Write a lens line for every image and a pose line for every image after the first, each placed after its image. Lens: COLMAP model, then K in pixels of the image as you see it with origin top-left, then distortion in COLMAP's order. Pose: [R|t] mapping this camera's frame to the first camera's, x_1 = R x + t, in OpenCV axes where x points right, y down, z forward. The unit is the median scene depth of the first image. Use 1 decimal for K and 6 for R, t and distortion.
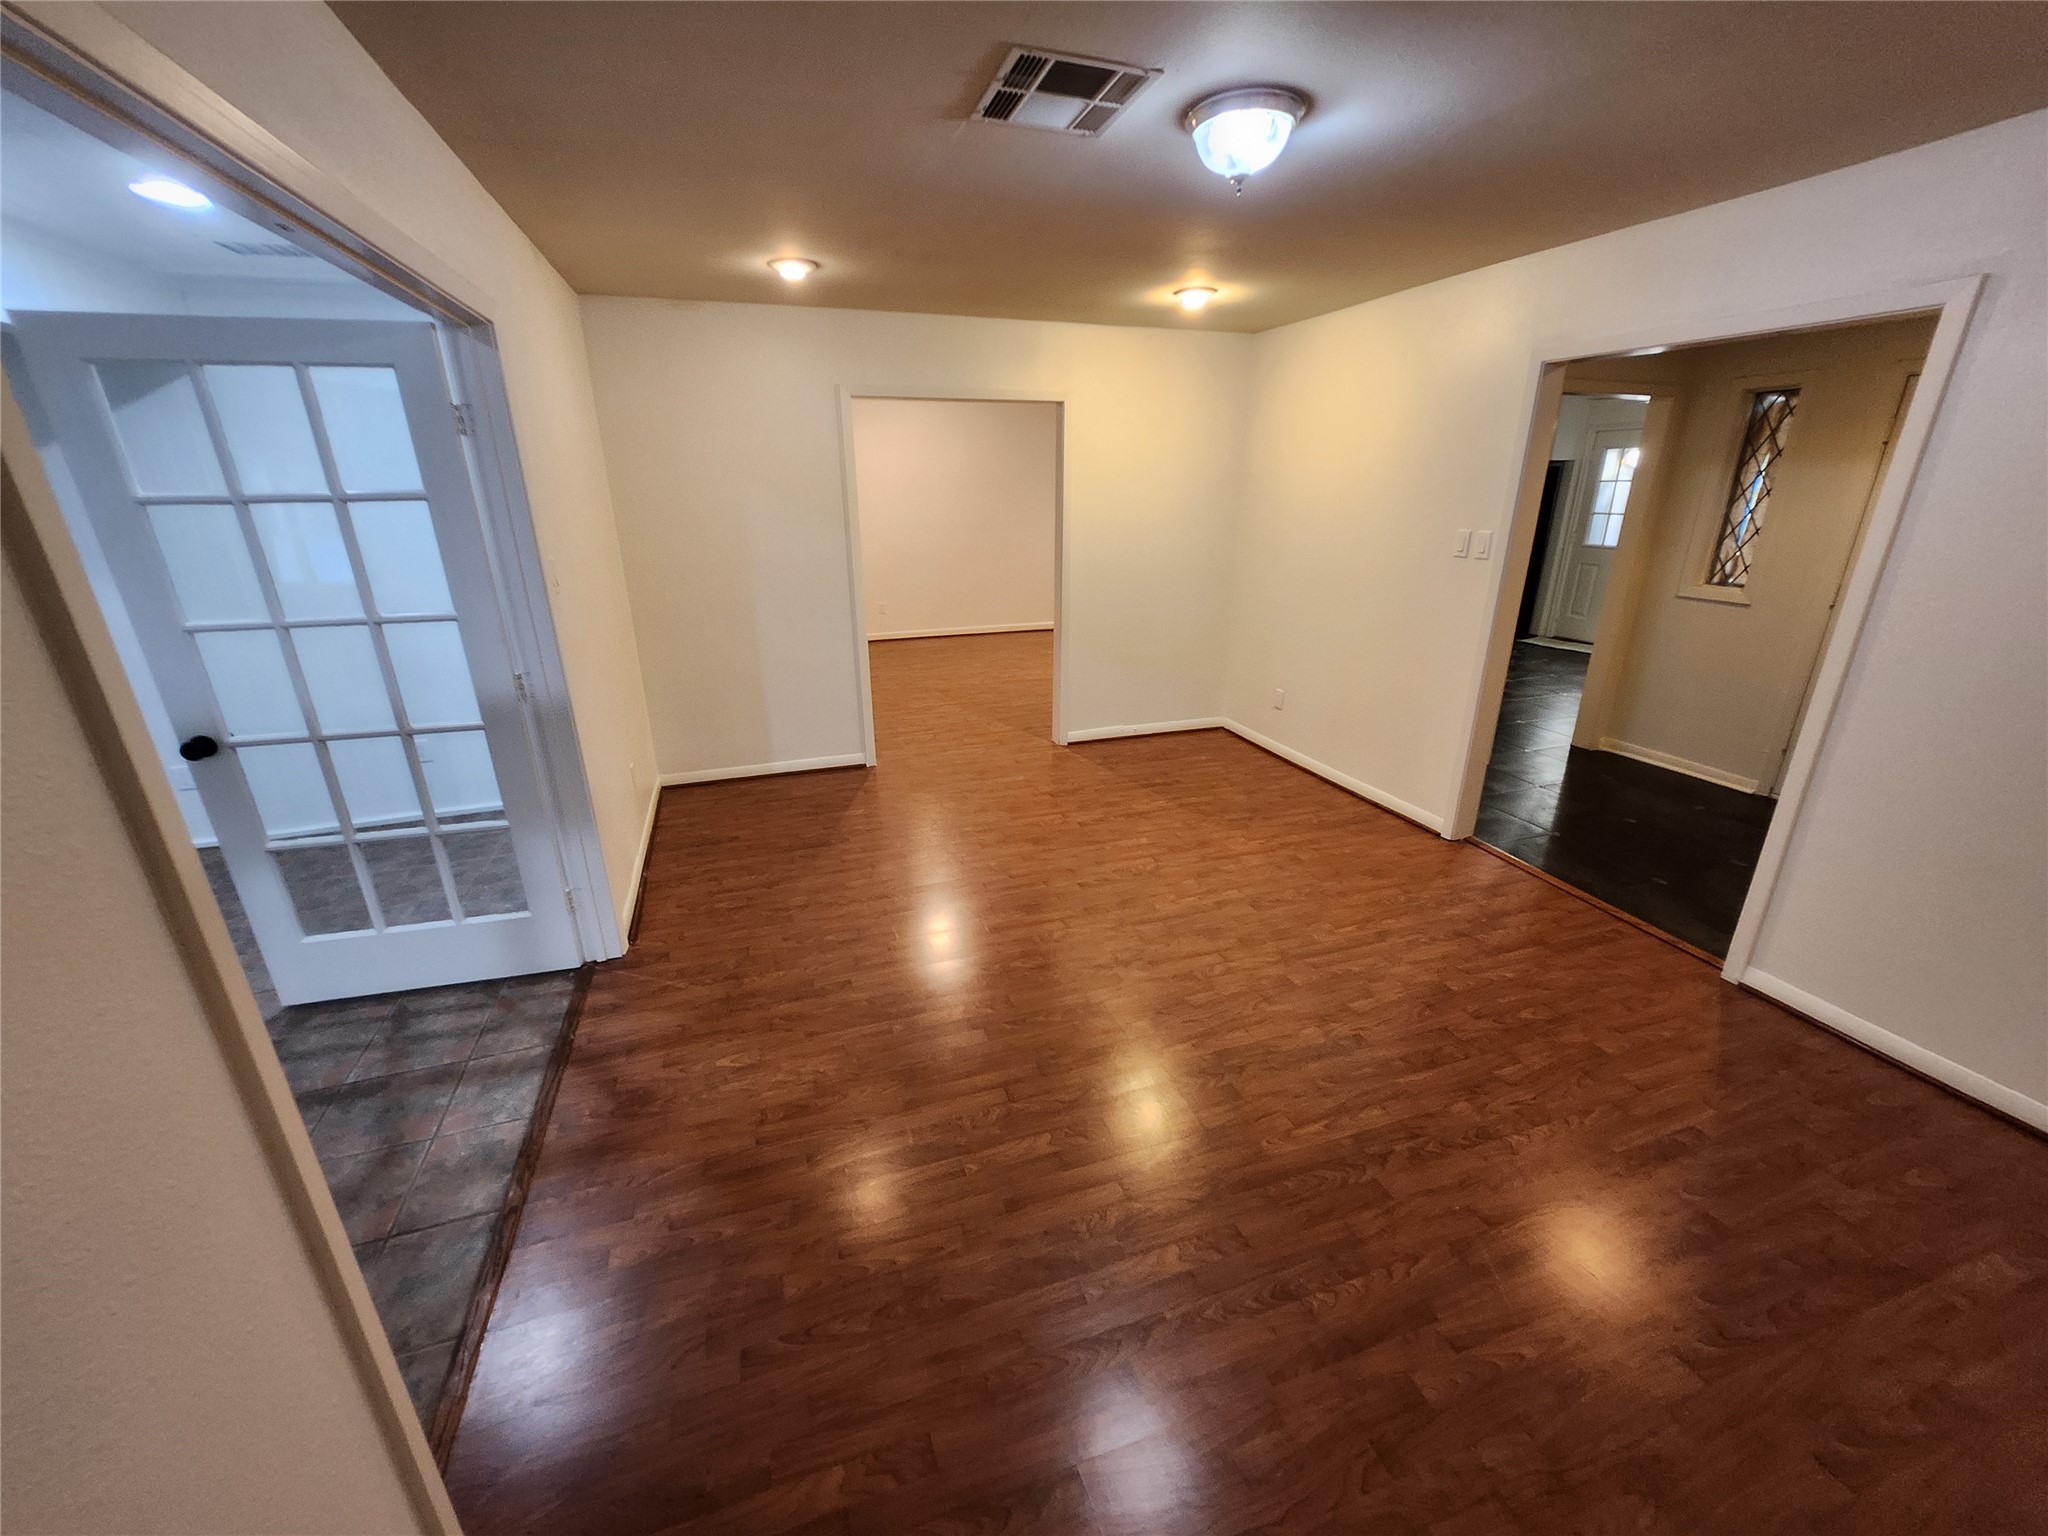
lens RADIAL K [[804.0, 0, 1019.1], [0, 804.0, 775.9], [0, 0, 1]] dist [-0.009419, -0.000015]
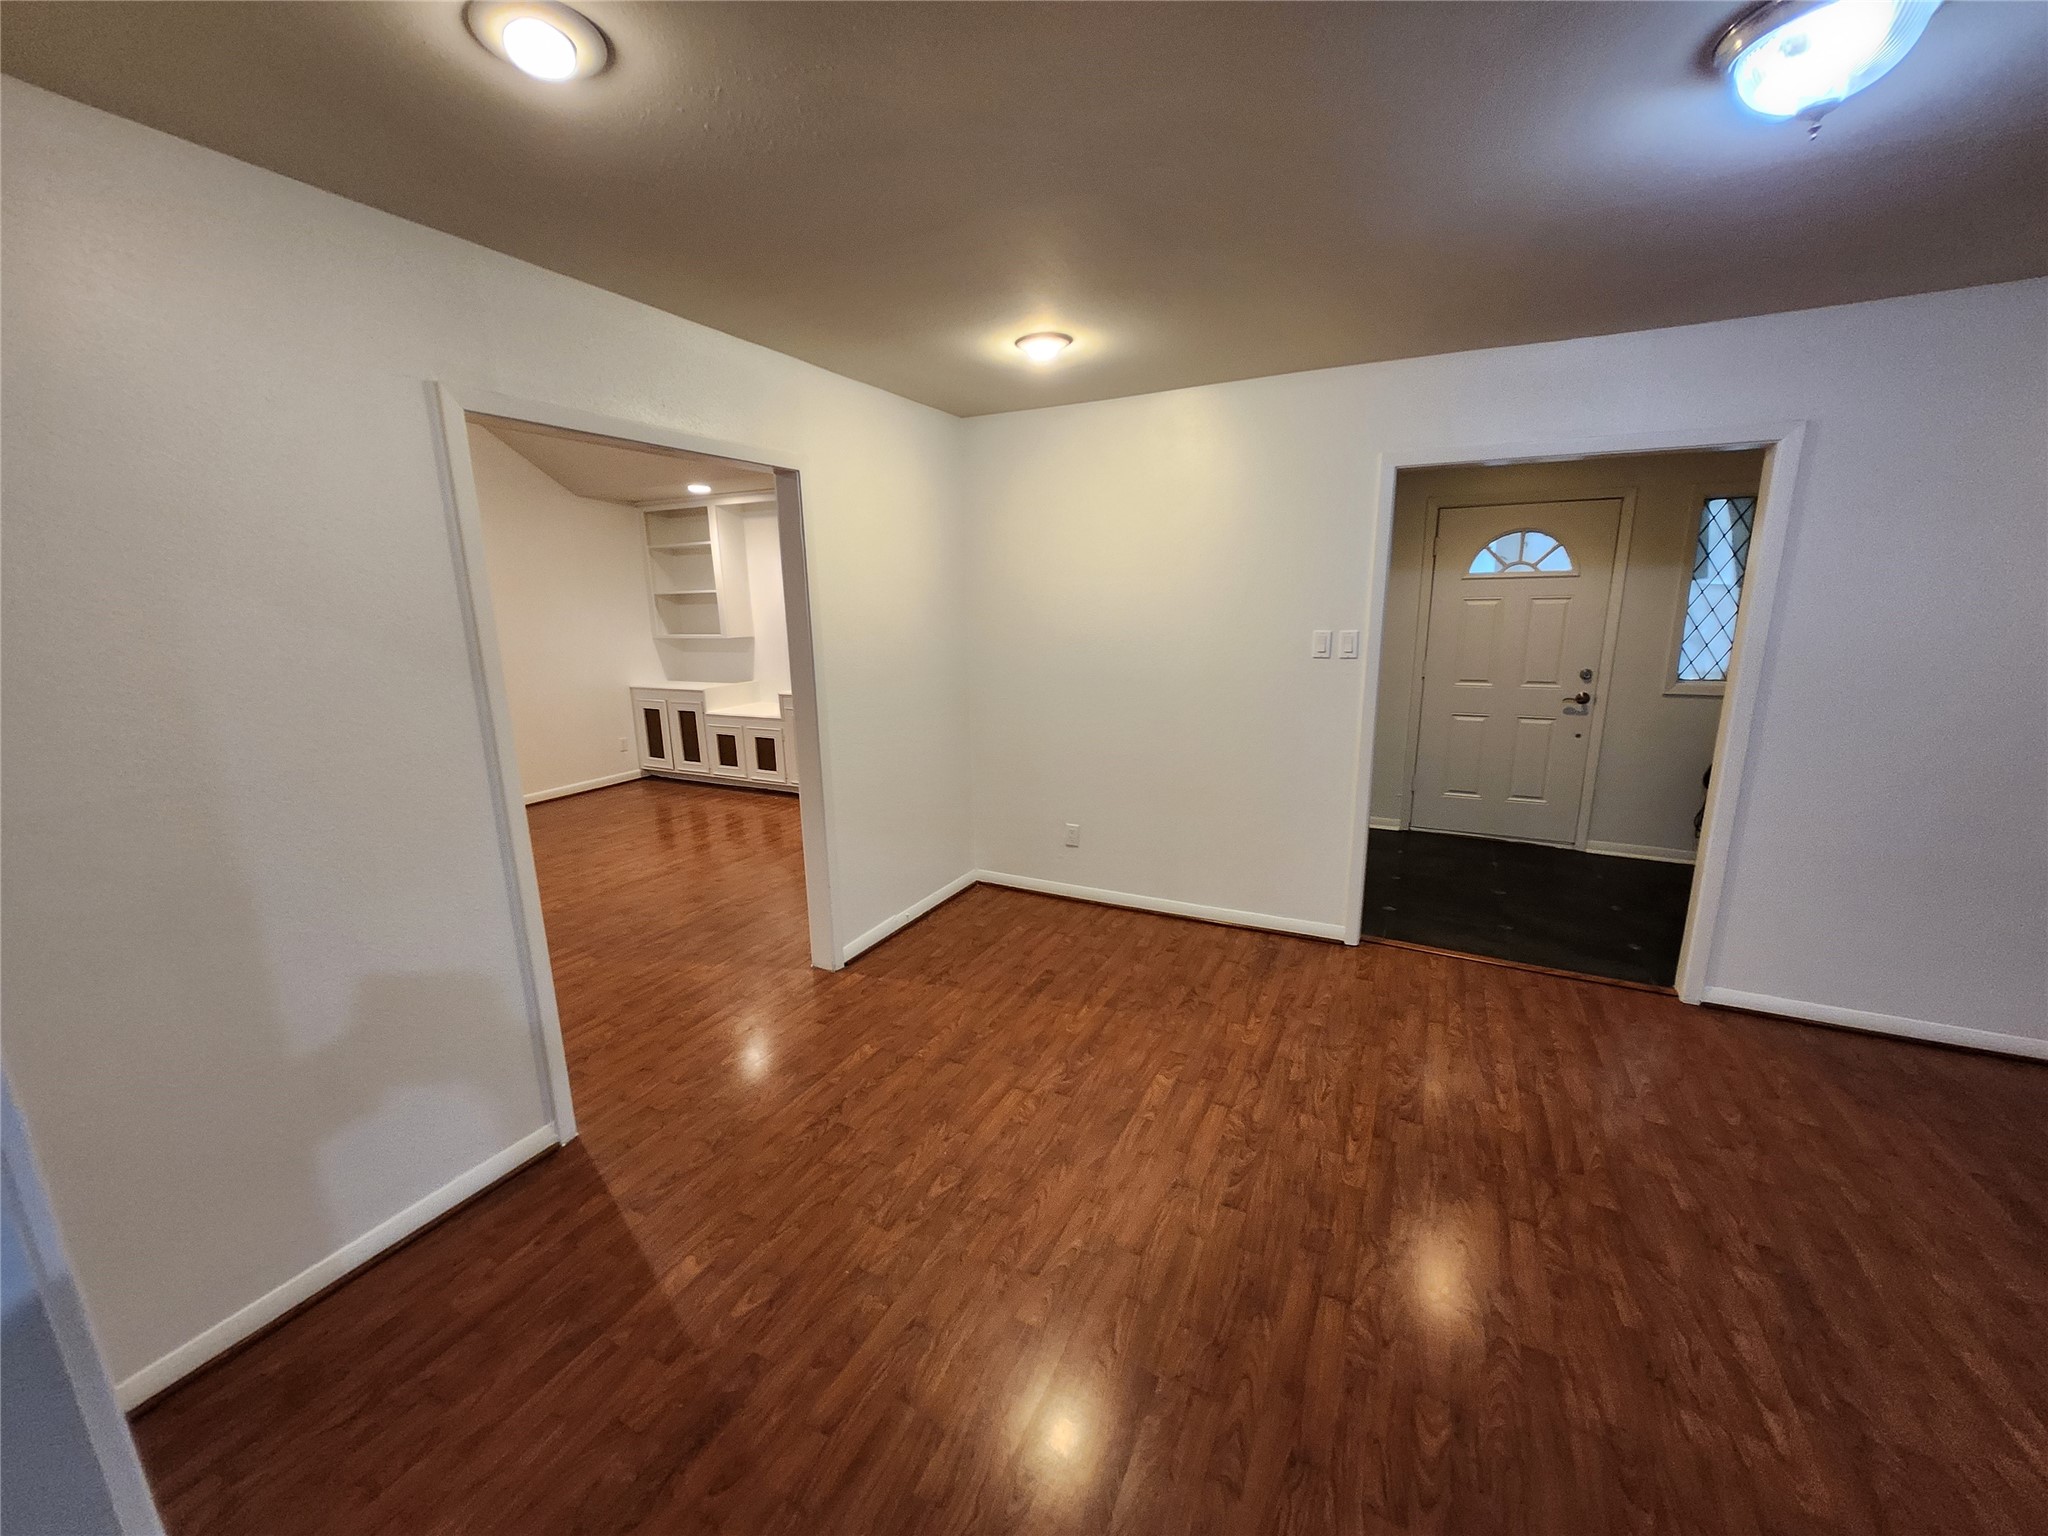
lens RADIAL K [[800.8, 0, 1020.9], [0, 800.8, 774.9], [0, 0, 1]] dist [-0.002054, 0.000139]
pose [[0.715879, -0.159138, 0.679847, -0.340399], [0.251571, 0.967072, -0.038533, -0.169073], [-0.651329, 0.198614, 0.732341, 0.493343]]
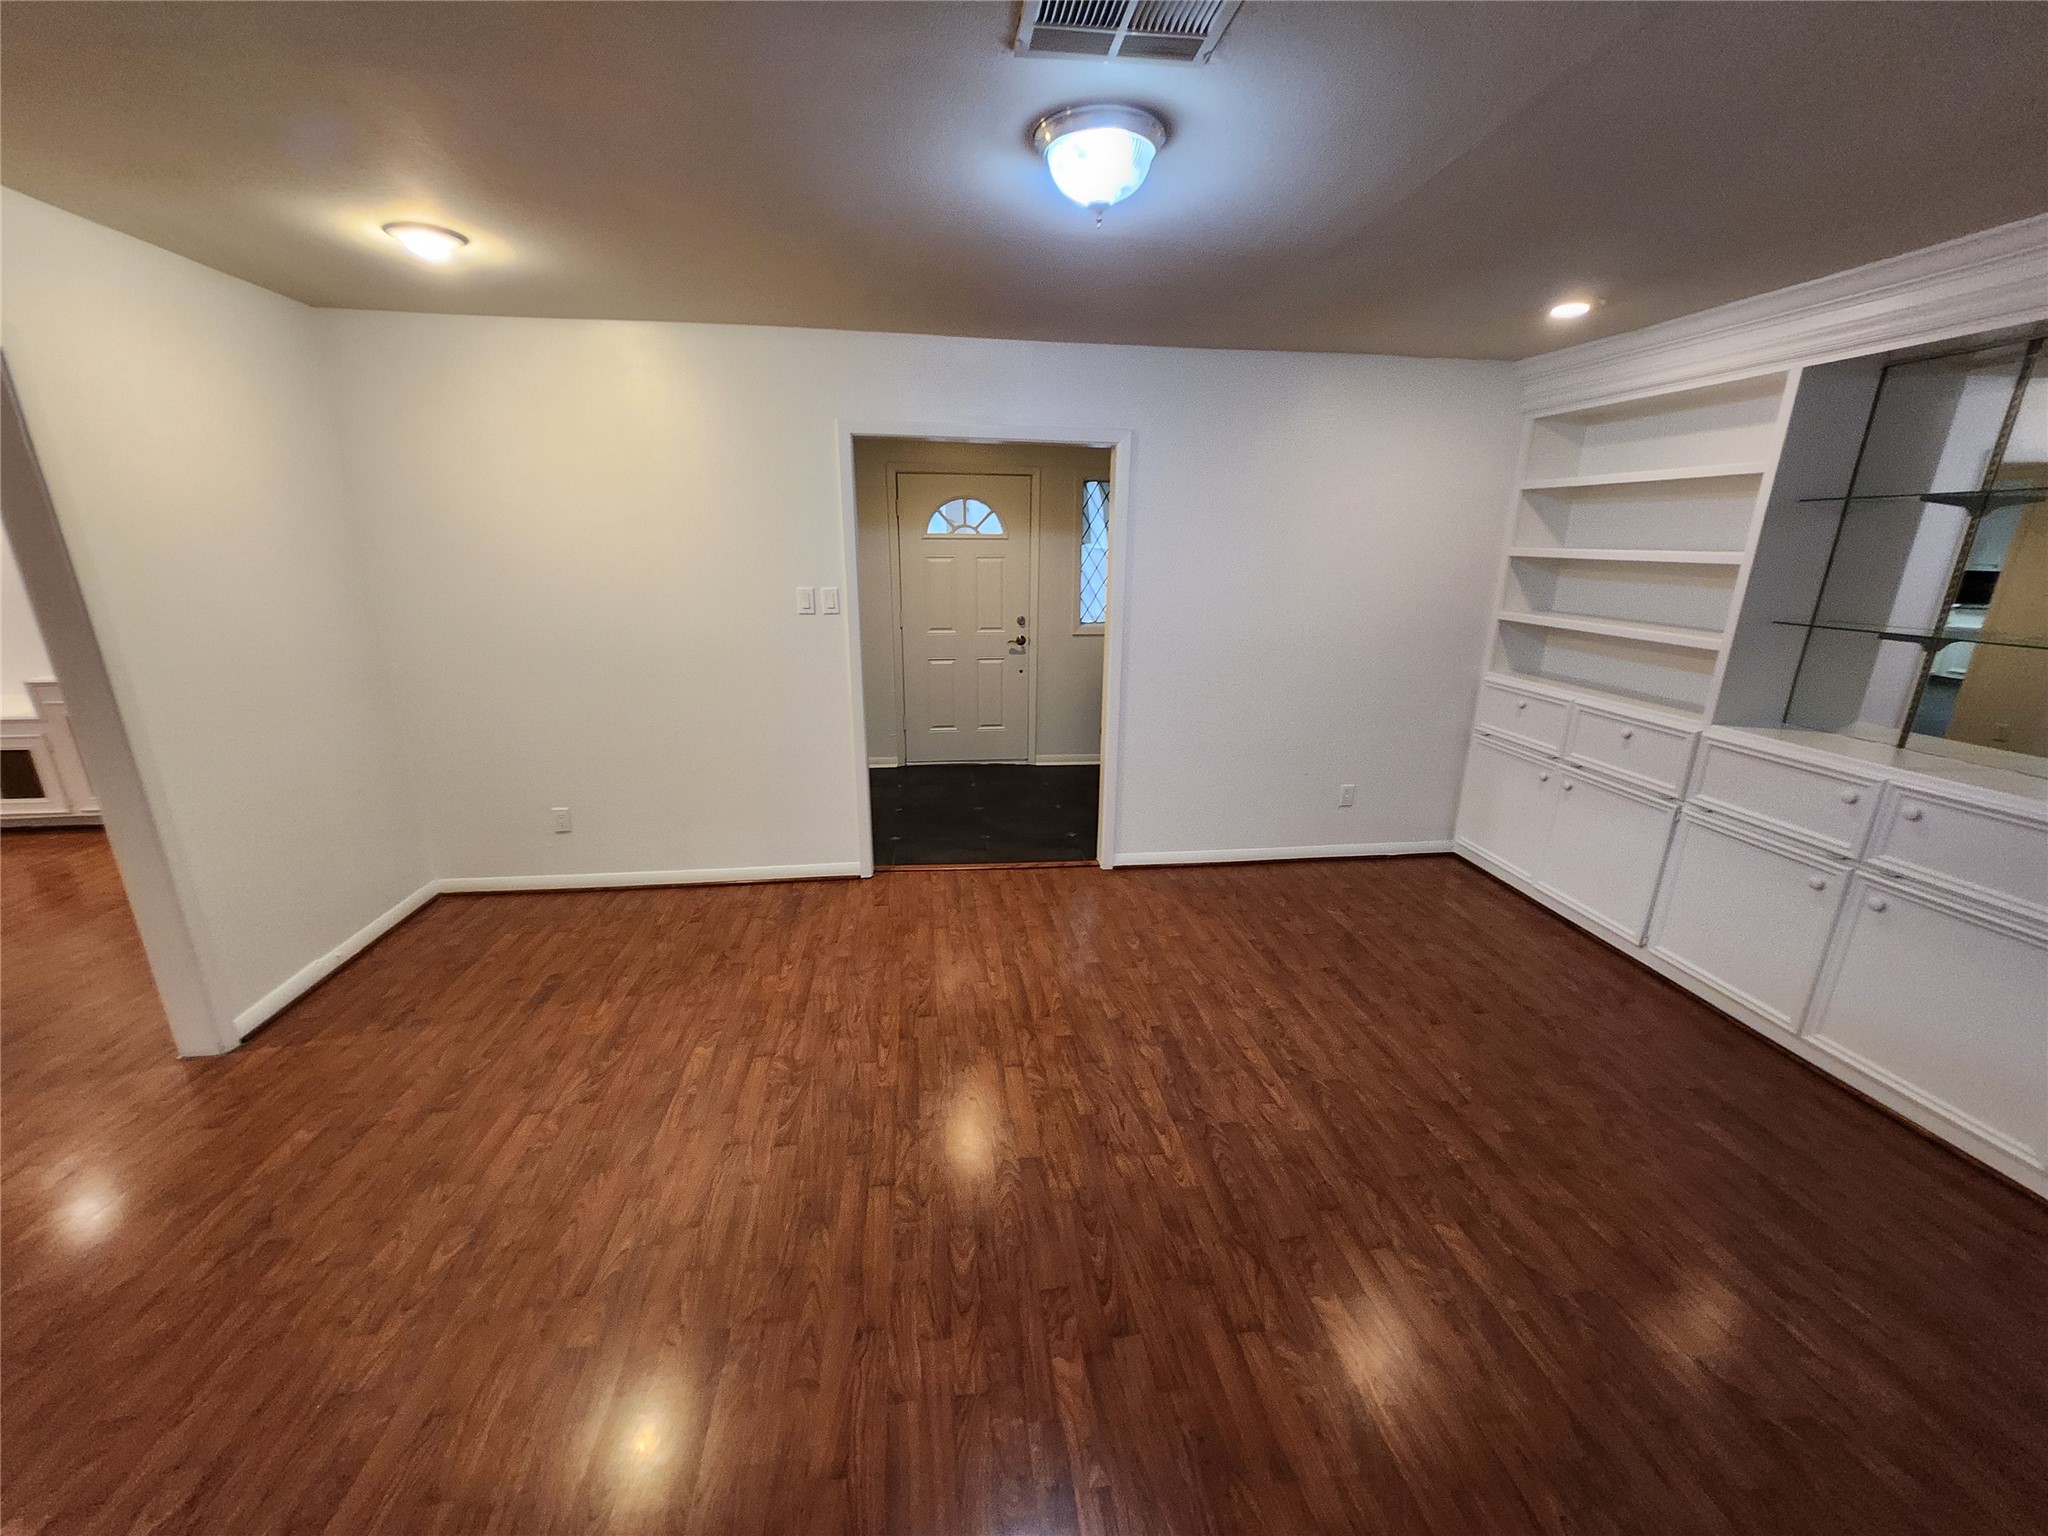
lens RADIAL K [[801.5, 0, 1020.0], [0, 801.5, 773.1], [0, 0, 1]] dist [0.000163, 0.000373]
pose [[0.196736, -0.264980, 0.943971, -0.353015], [0.326179, 0.925635, 0.191853, -0.172004], [-0.924609, 0.270159, 0.268536, 0.474244]]
